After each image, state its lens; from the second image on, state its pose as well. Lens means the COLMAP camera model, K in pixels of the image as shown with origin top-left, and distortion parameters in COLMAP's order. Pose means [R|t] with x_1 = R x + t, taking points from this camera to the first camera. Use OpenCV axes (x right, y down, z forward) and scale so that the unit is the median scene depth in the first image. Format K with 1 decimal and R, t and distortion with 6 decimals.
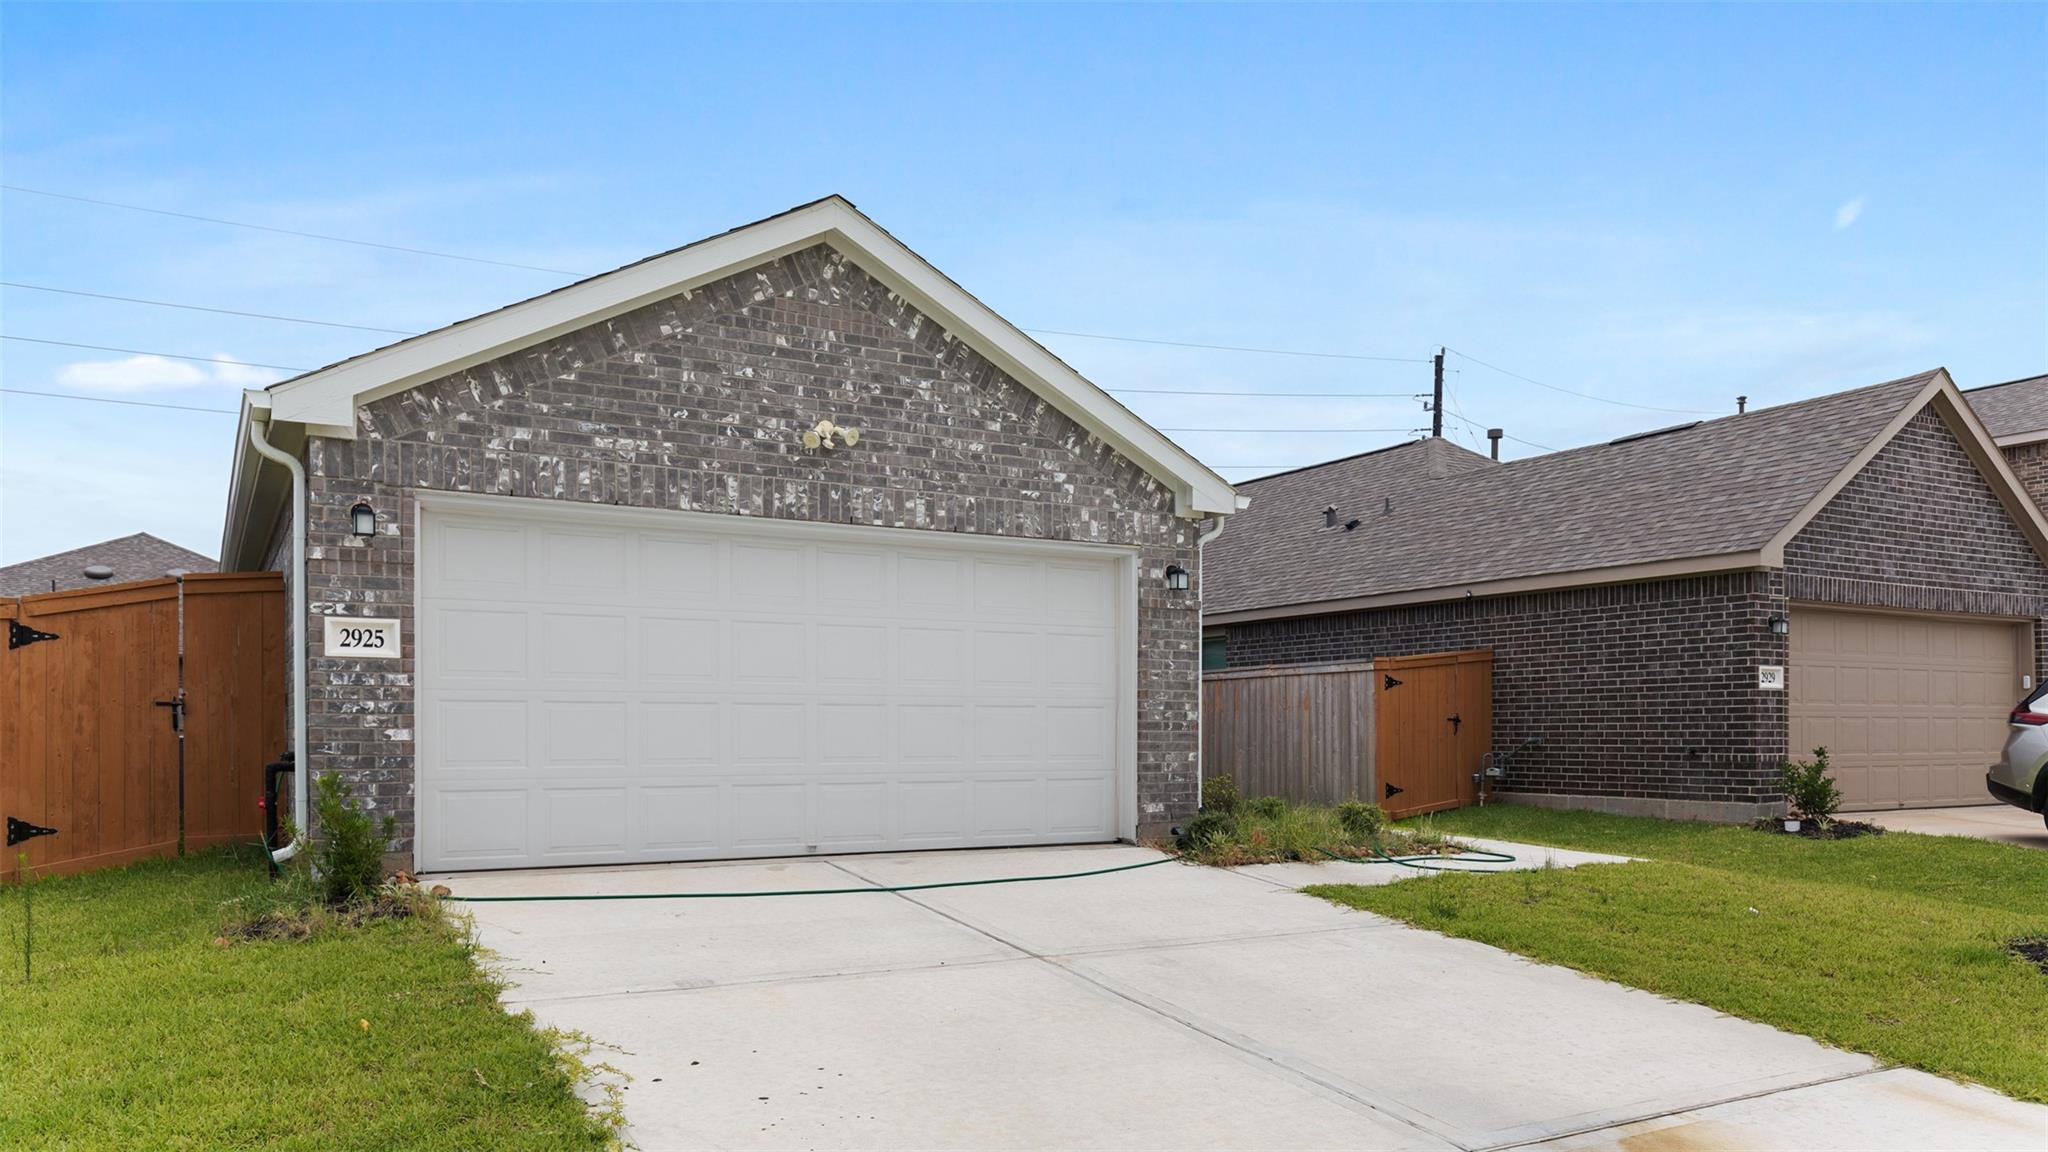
lens RADIAL K [[1451.2, 0, 1027.1], [0, 1451.2, 749.1], [0, 0, 1]] dist [0.007920, 0.001235]
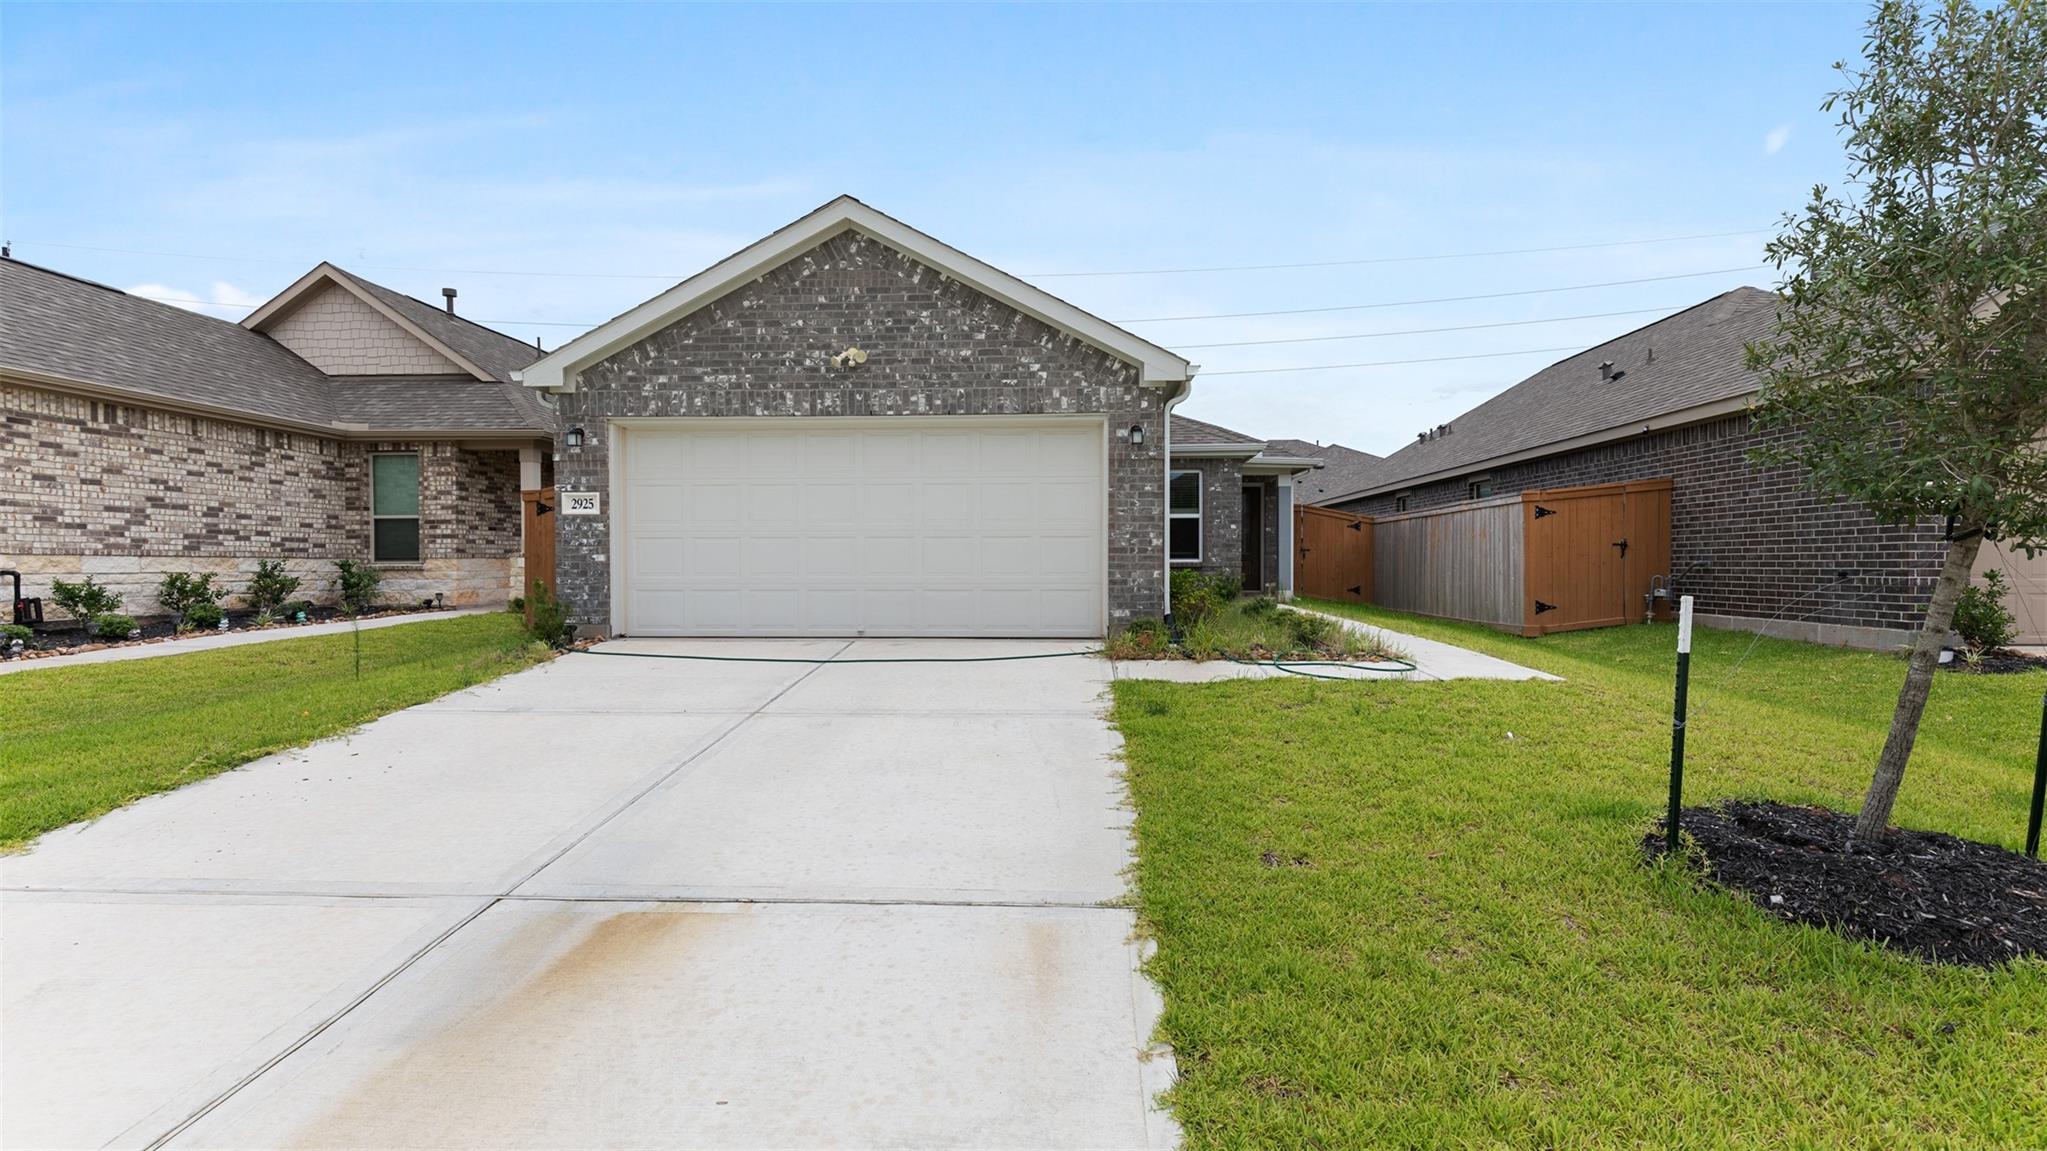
lens RADIAL K [[924.2, 0, 1020.9], [0, 924.2, 584.3], [0, 0, 1]] dist [0.009987, -0.000759]
pose [[0.836680, 0.011778, -0.547565, 0.503257], [-0.004808, 0.999888, 0.014161, 0.003342], [0.547671, -0.009215, 0.836643, 0.277499]]
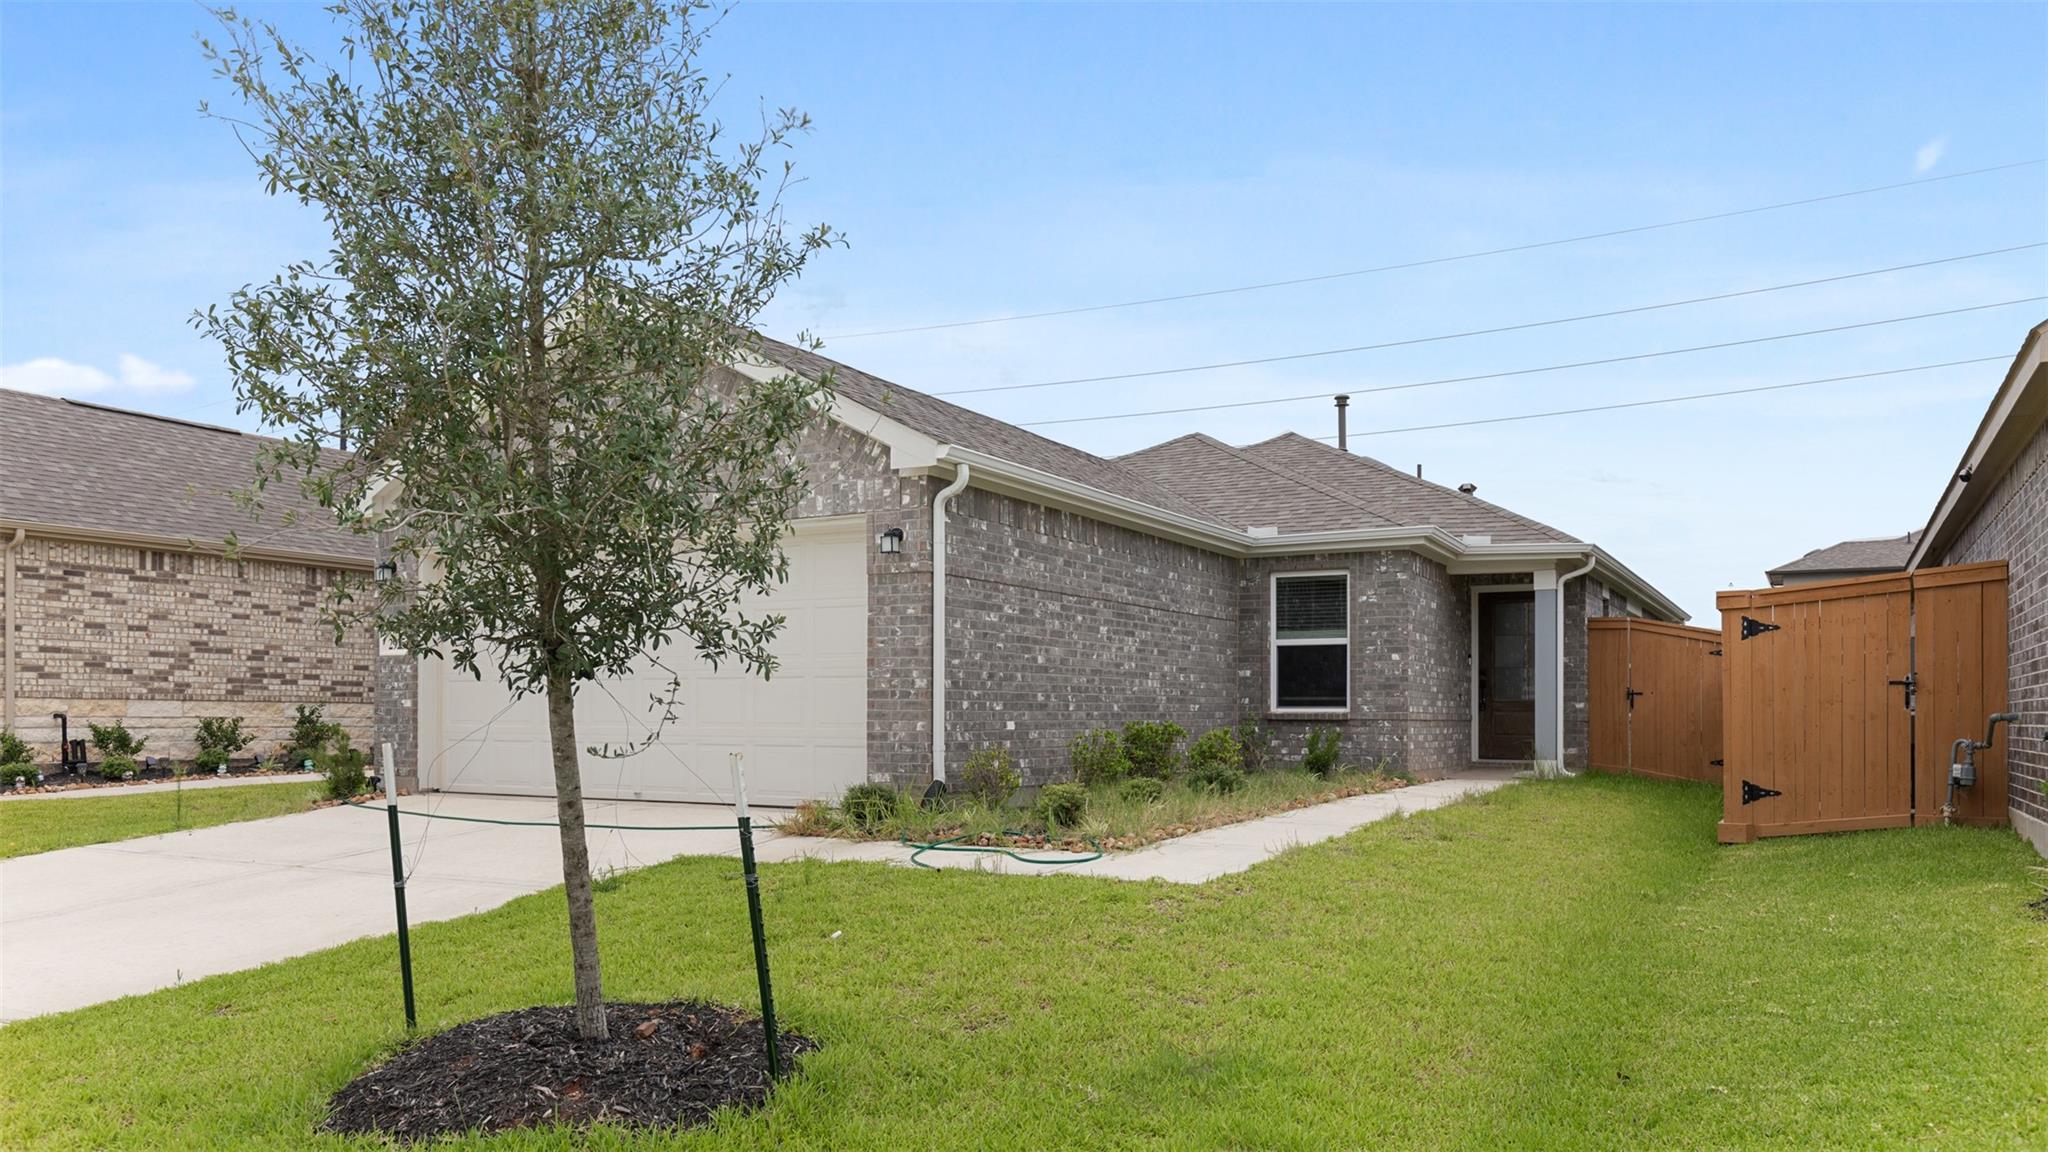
lens RADIAL K [[1432.0, 0, 1024.7], [0, 1432.0, 712.9], [0, 0, 1]] dist [0.004473, 0.001511]
pose [[0.516807, 0.002539, -0.856098, 1.041131], [-0.013710, 0.999892, -0.005312, 0.000497], [0.855992, 0.014483, 0.516786, 0.629085]]
